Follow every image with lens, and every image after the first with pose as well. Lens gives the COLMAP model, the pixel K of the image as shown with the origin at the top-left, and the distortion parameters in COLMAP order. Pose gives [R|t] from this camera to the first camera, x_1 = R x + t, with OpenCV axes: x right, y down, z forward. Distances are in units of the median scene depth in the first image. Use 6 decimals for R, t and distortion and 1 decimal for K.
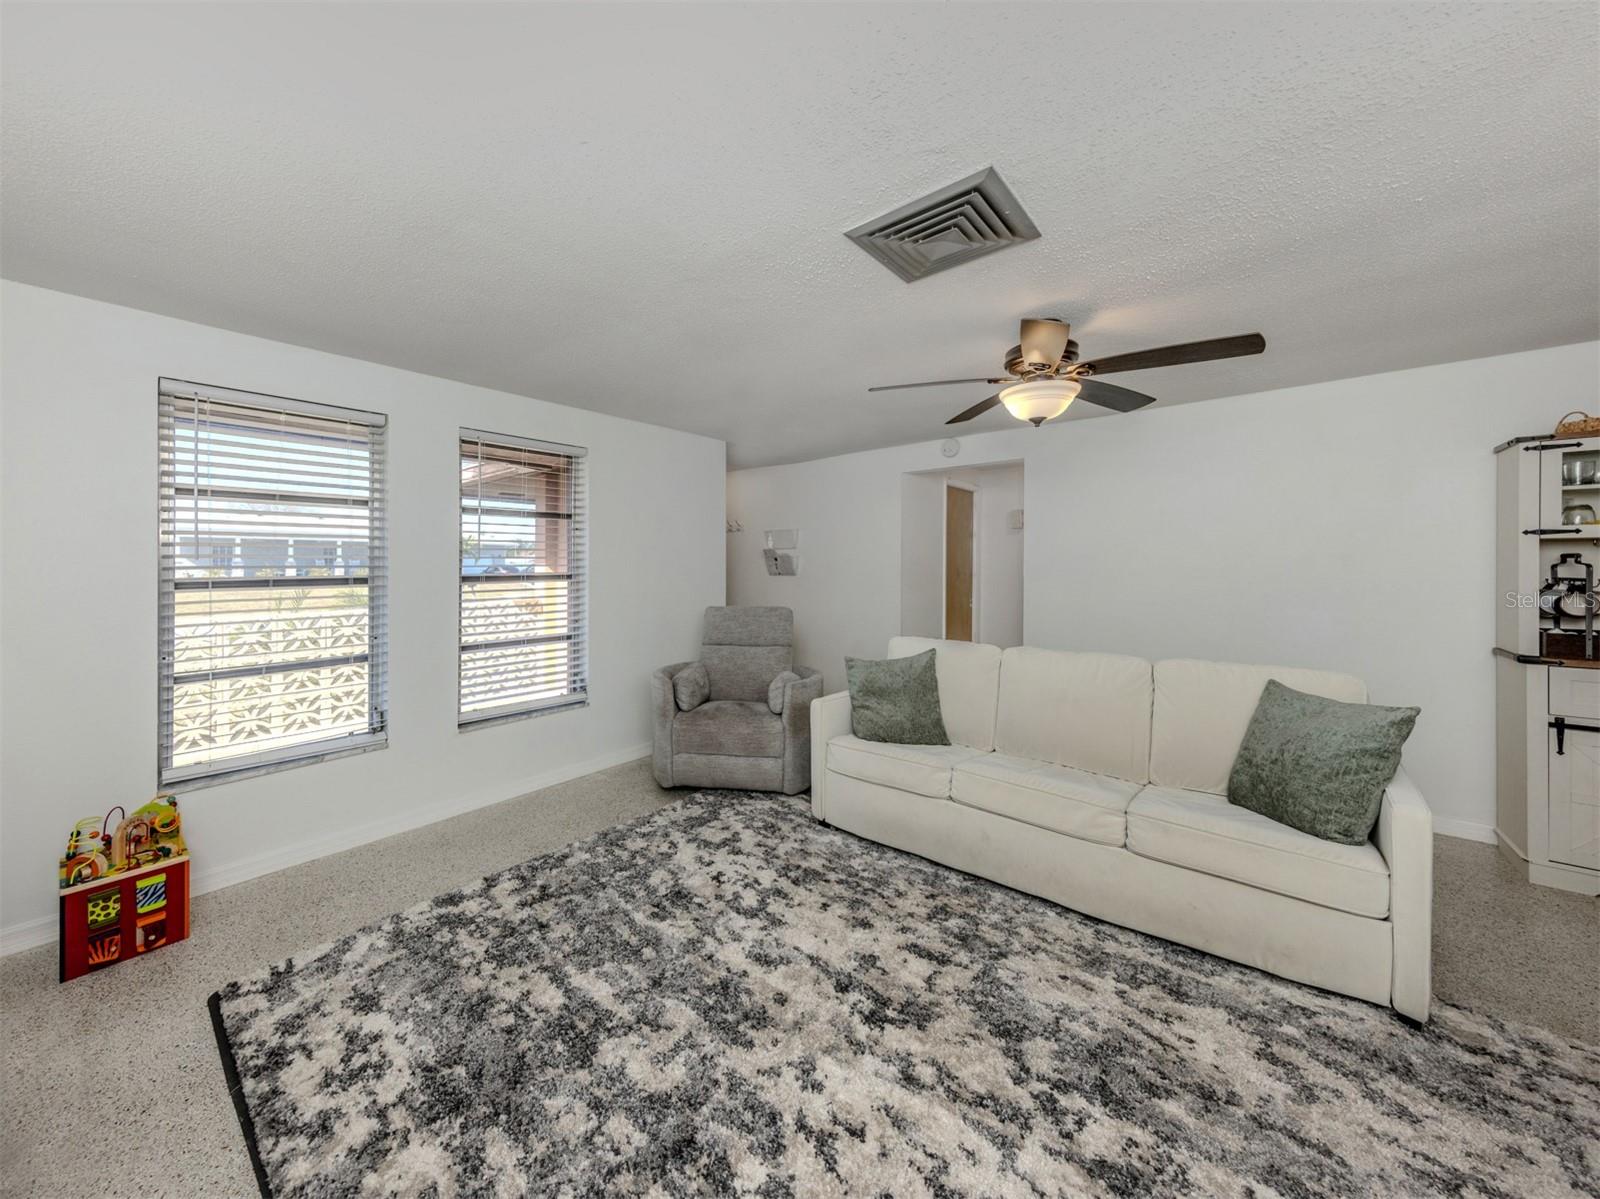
lens RADIAL K [[580.7, 0, 719.5], [0, 580.7, 565.2], [0, 0, 1]] dist [0.001919, -0.000544]
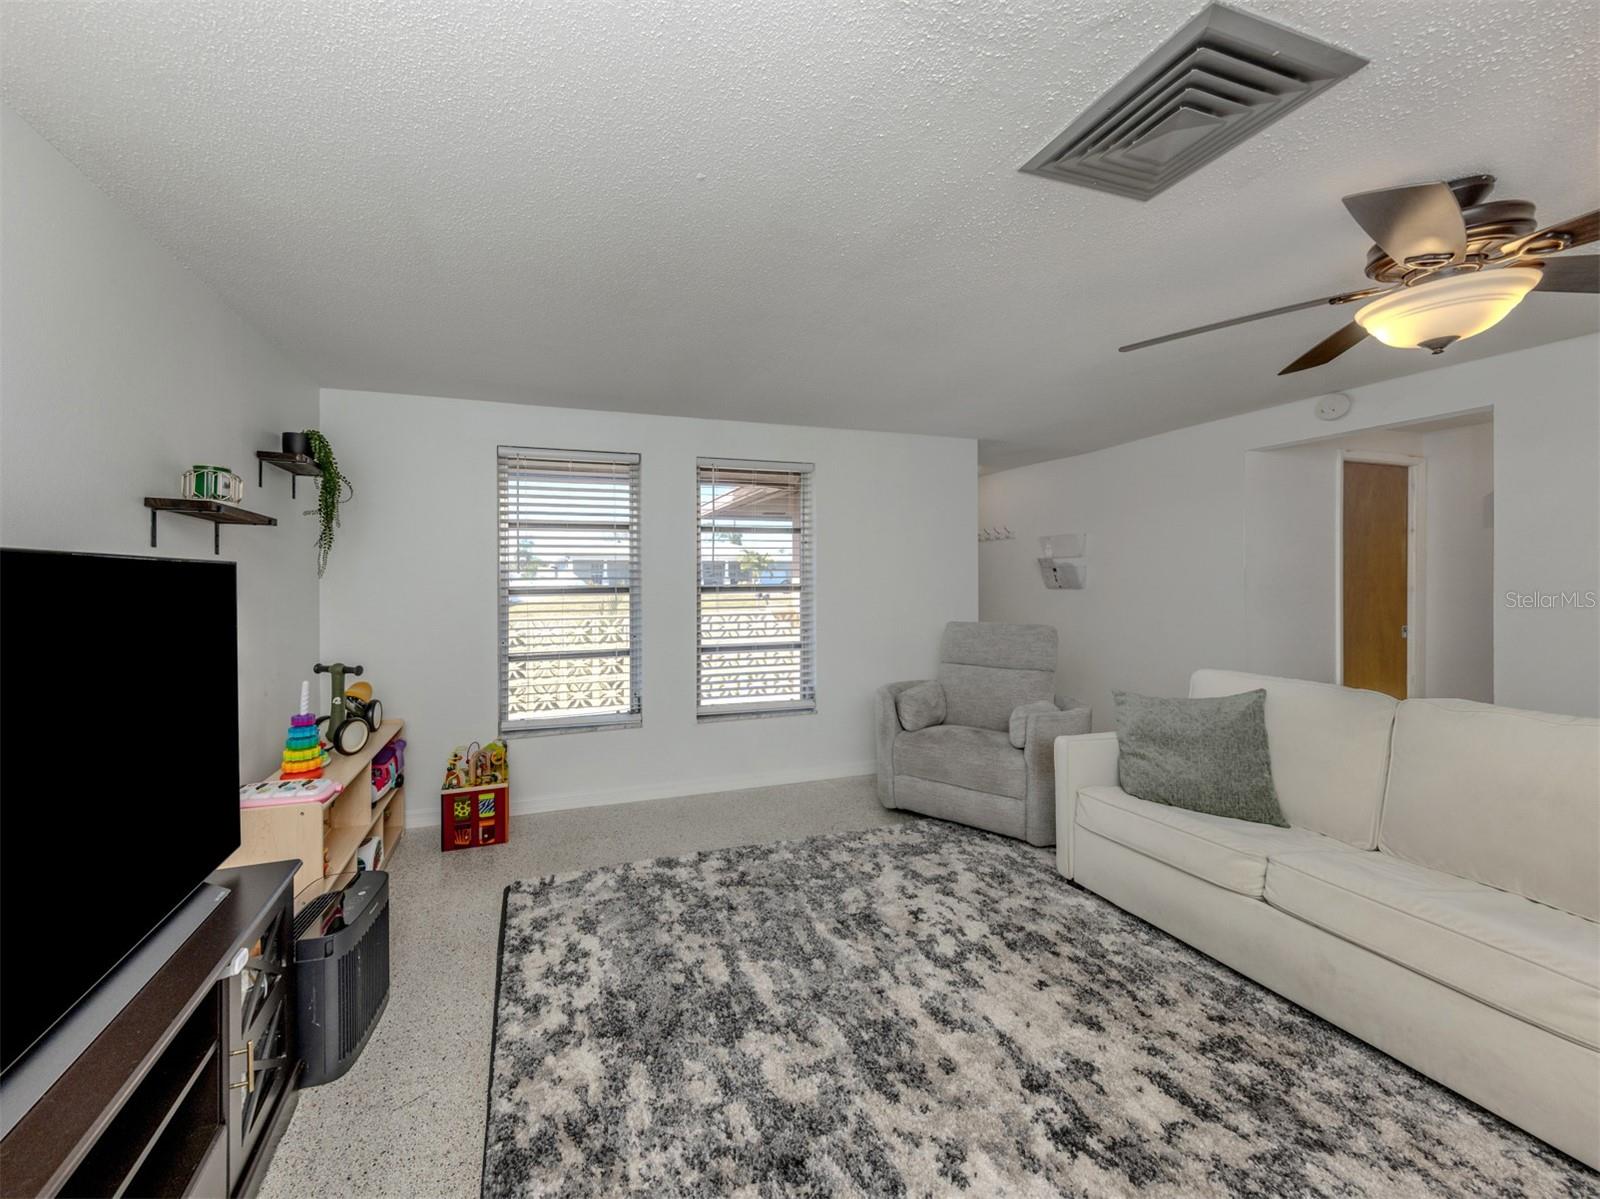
lens RADIAL K [[562.8, 0, 700.5], [0, 562.8, 580.1], [0, 0, 1]] dist [0.008117, -0.003214]
pose [[0.863890, -0.002059, -0.503675, 0.153223], [0.002291, 0.999997, -0.000159, 0.007683], [0.503674, -0.001017, 0.863893, 0.052960]]
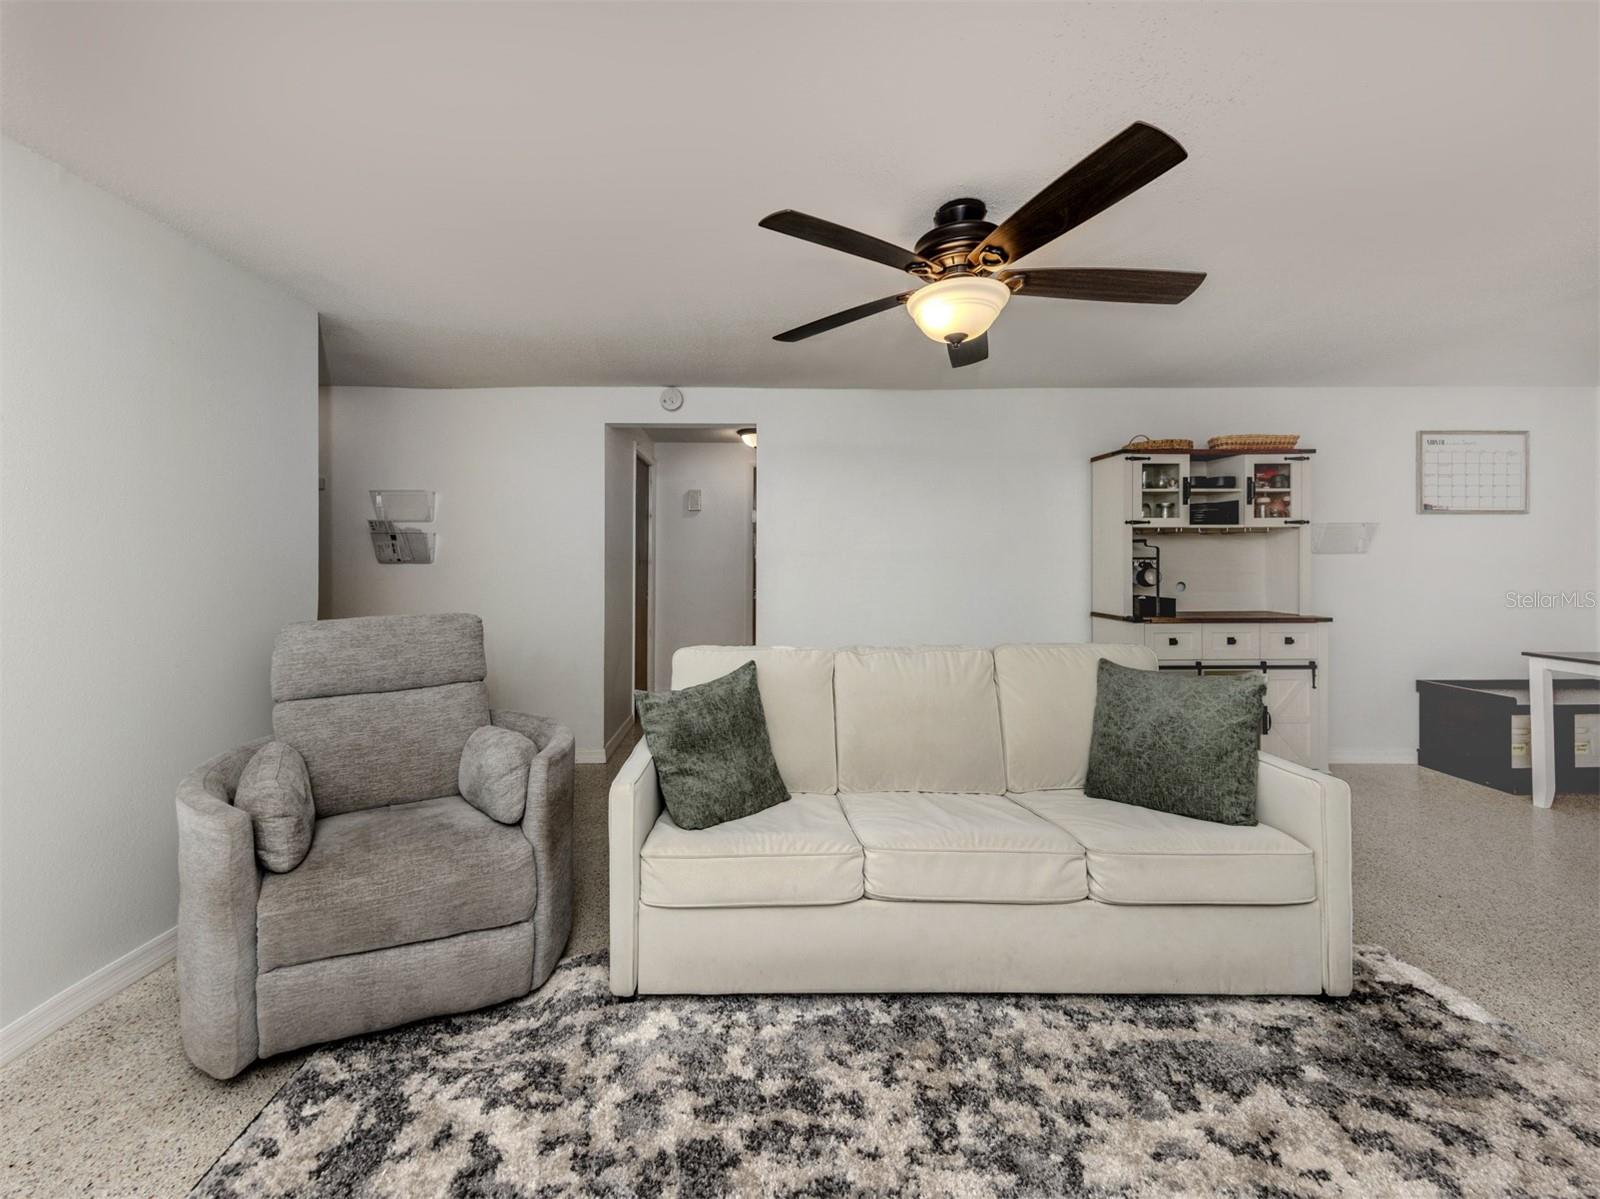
lens RADIAL K [[608.4, 0, 763.1], [0, 608.4, 551.6], [0, 0, 1]] dist [0.004682, -0.000186]
pose [[0.724298, 0.007745, 0.689444, -0.159000], [-0.001732, 0.999954, -0.009413, 0.024978], [-0.689485, 0.005624, 0.724278, 0.597665]]
